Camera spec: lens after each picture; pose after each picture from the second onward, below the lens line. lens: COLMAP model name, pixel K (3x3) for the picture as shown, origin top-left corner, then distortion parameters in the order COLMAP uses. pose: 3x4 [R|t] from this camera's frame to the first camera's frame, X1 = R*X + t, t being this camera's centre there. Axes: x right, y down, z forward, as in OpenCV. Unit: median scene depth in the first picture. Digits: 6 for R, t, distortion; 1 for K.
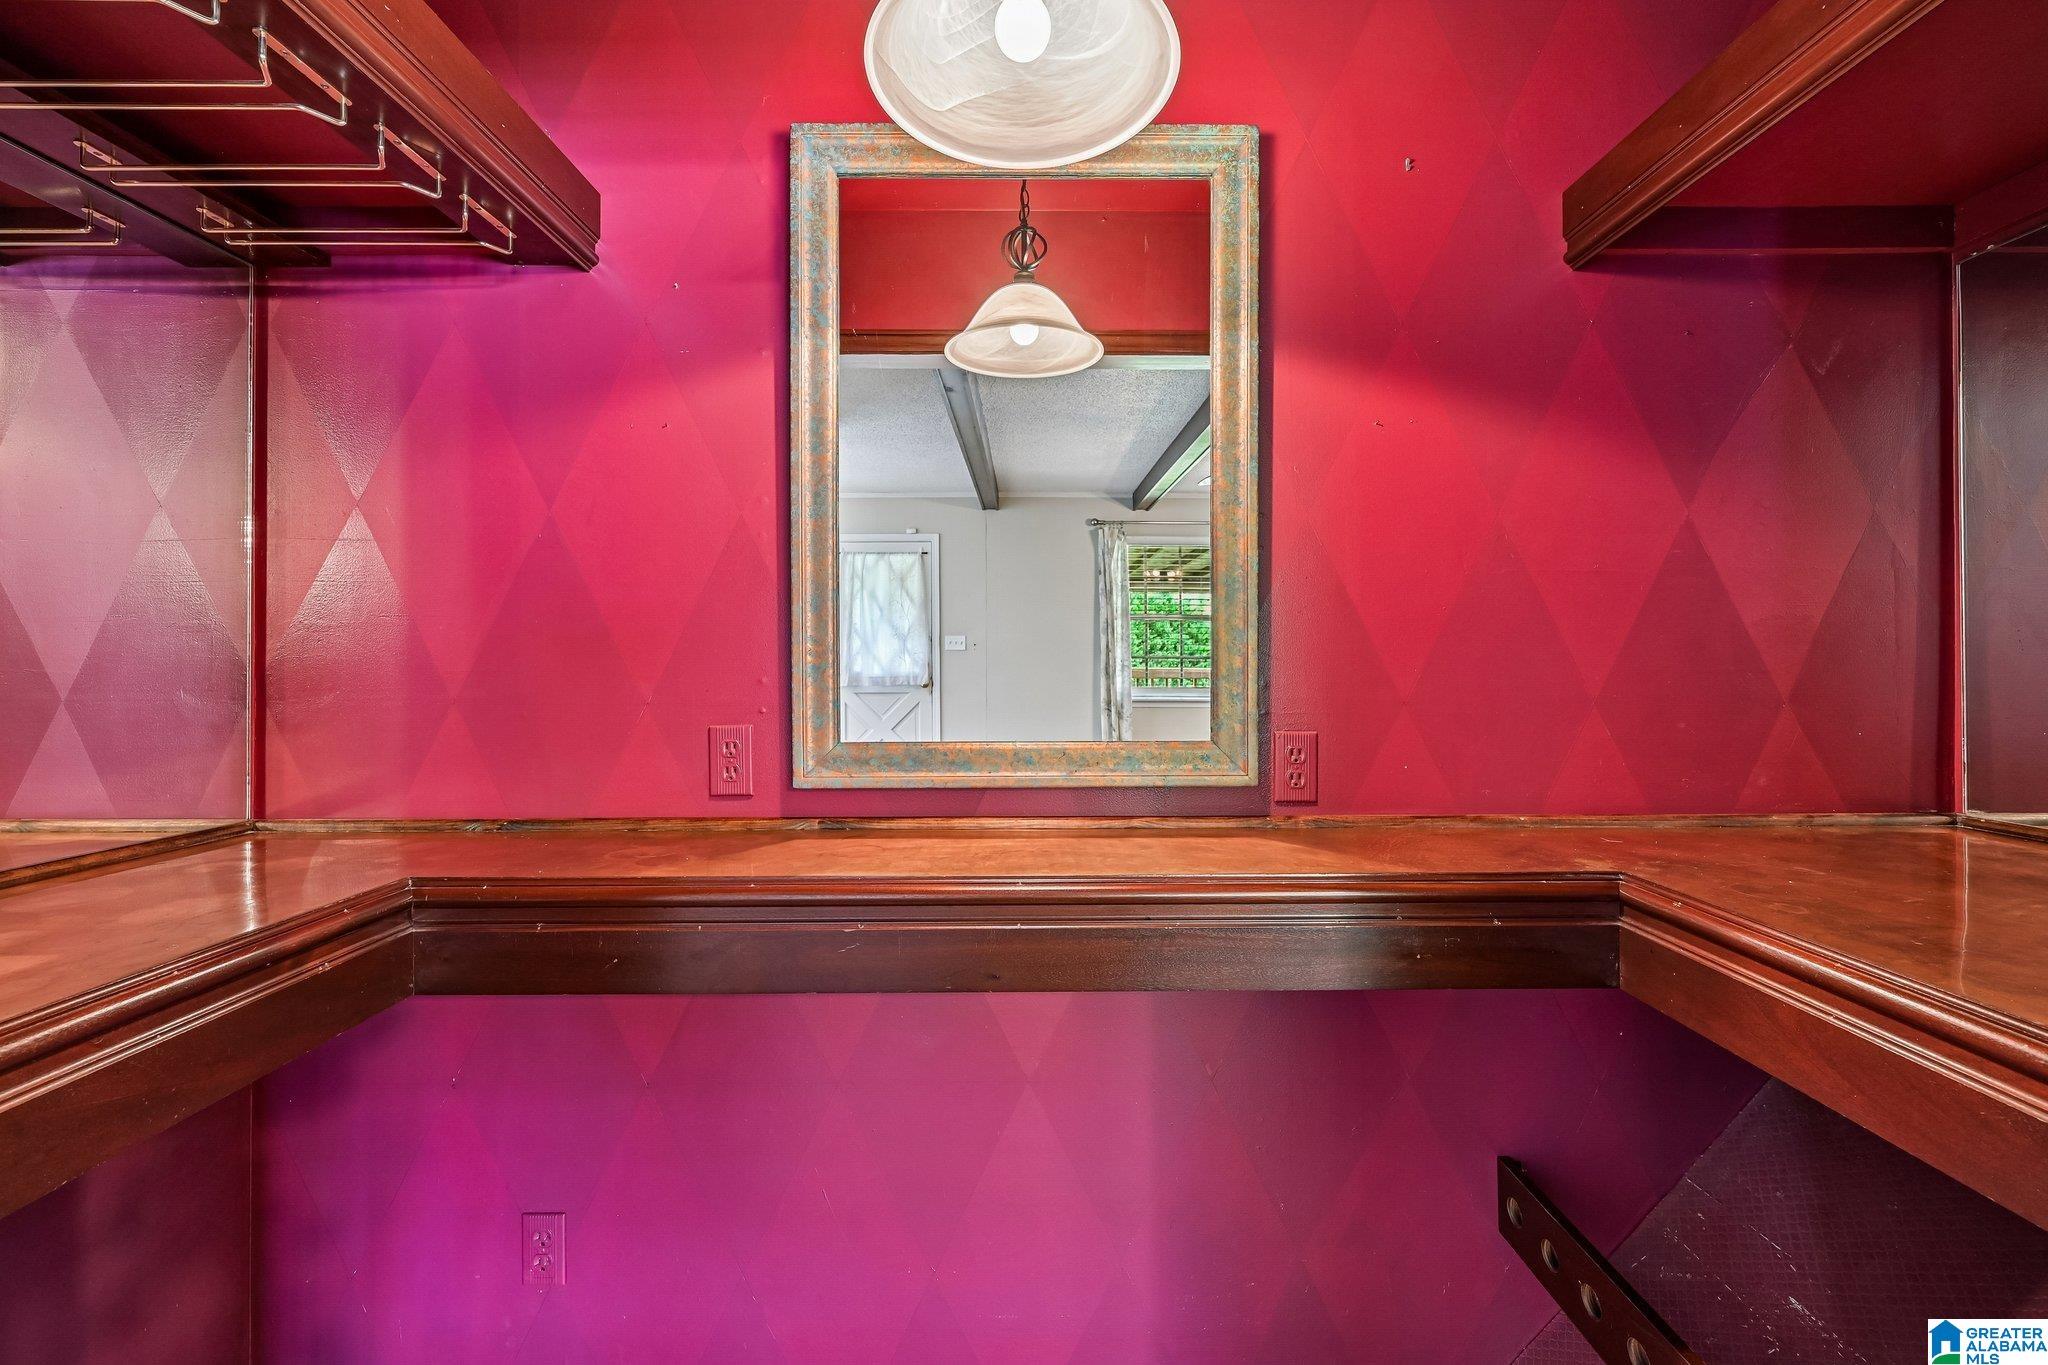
lens RADIAL K [[816.6, 0, 1023.0], [0, 816.6, 665.7], [0, 0, 1]] dist [-0.000841, -0.000070]
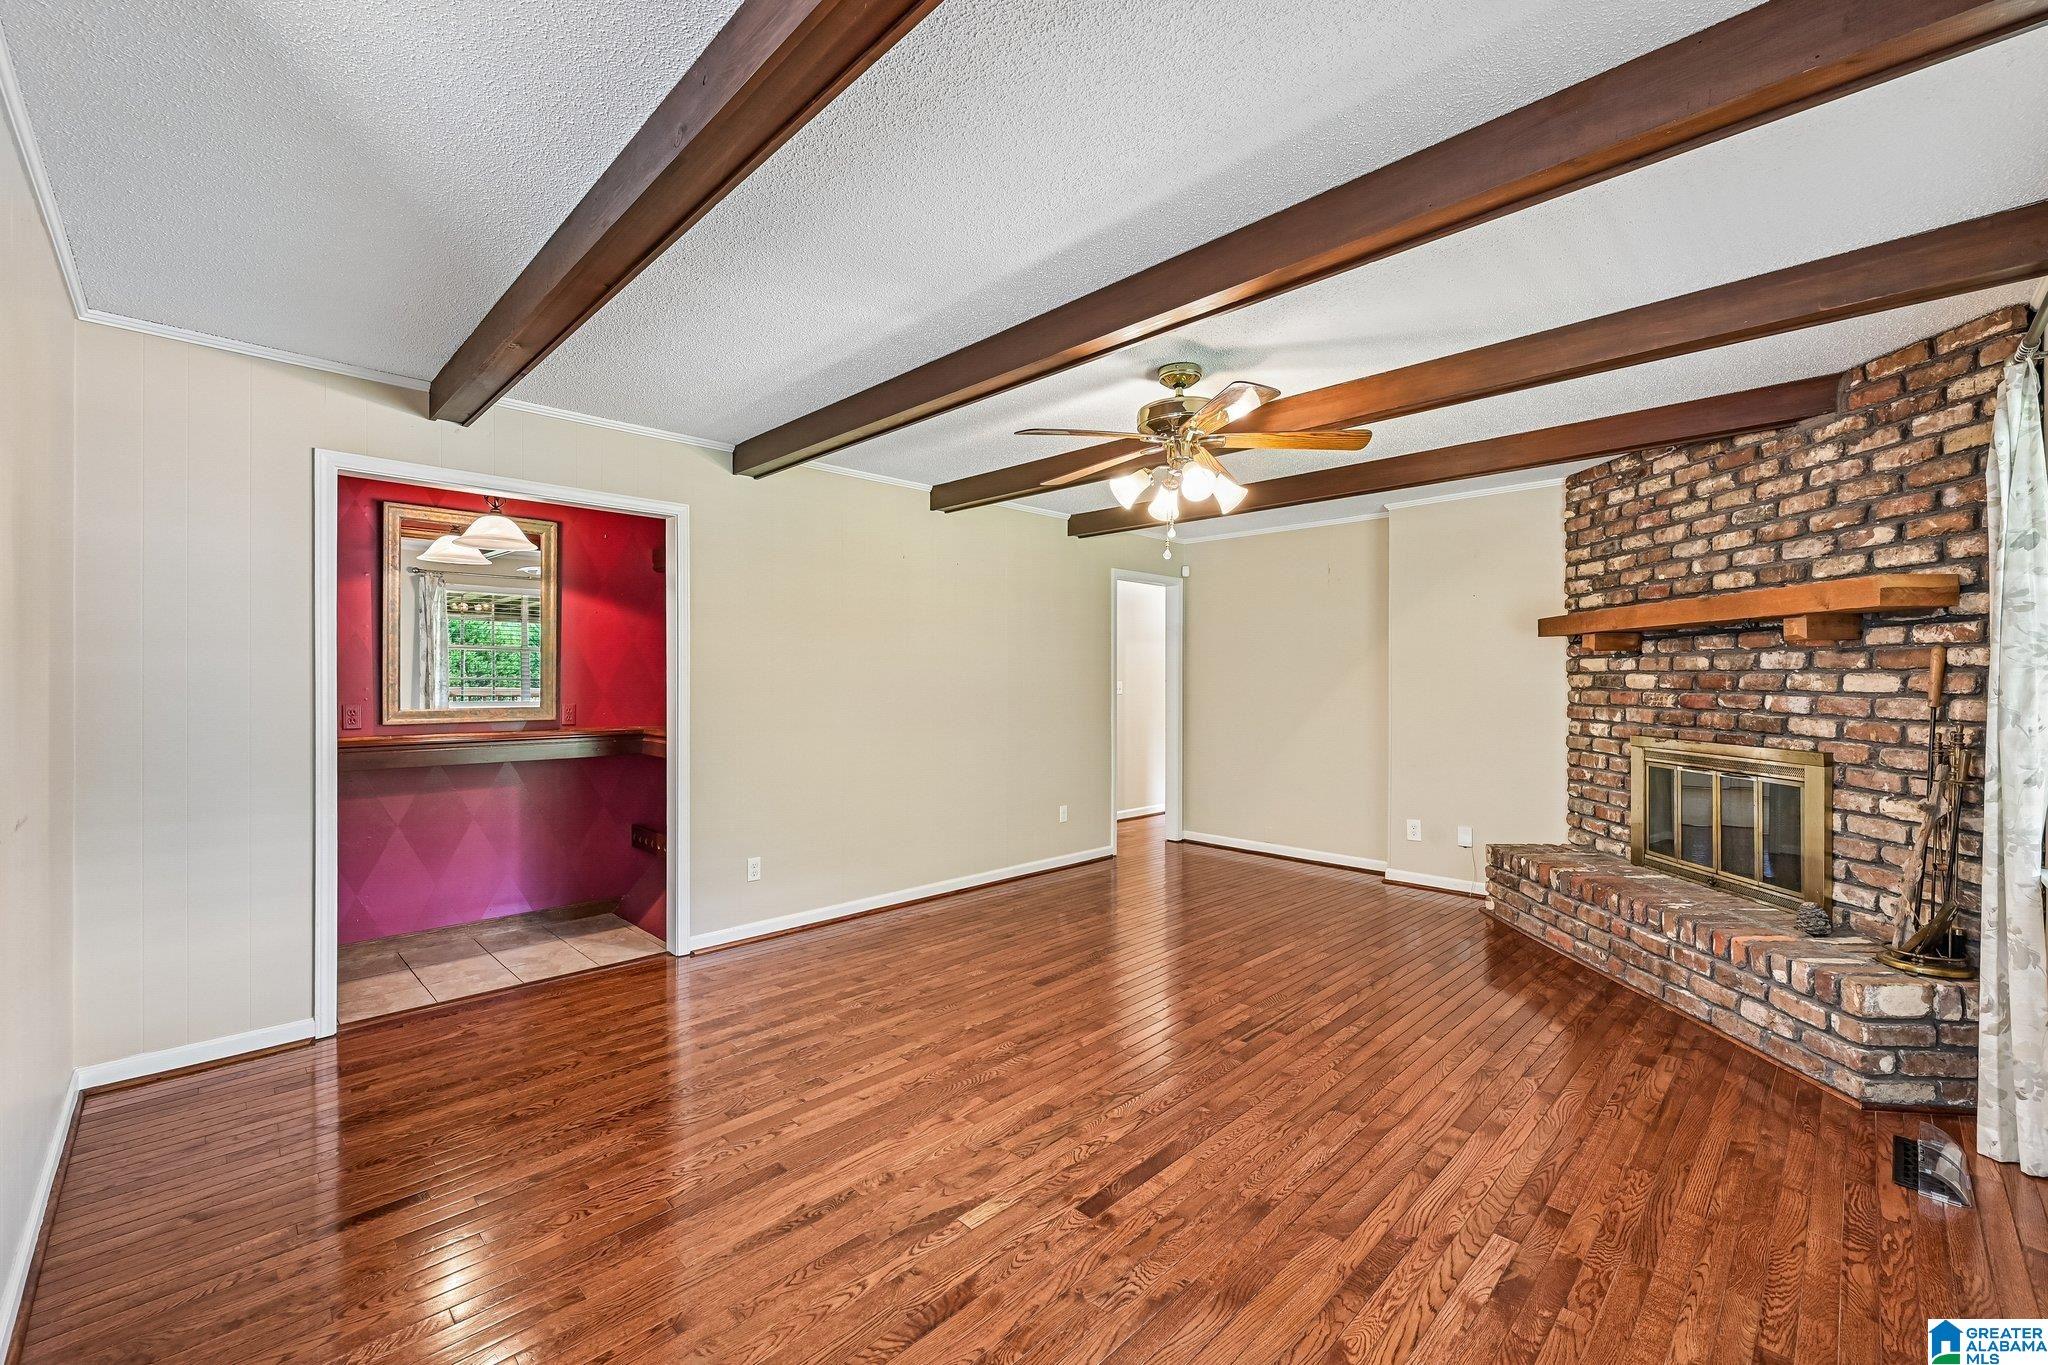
lens RADIAL K [[832.2, 0, 1024.0], [0, 832.2, 682.5], [0, 0, 1]] dist [-0.001608, -0.000085]
pose [[0.707167, 0.002583, 0.707041, -0.149350], [0.001712, 0.999984, -0.005366, 0.003131], [-0.707044, 0.005005, 0.707152, -0.538439]]
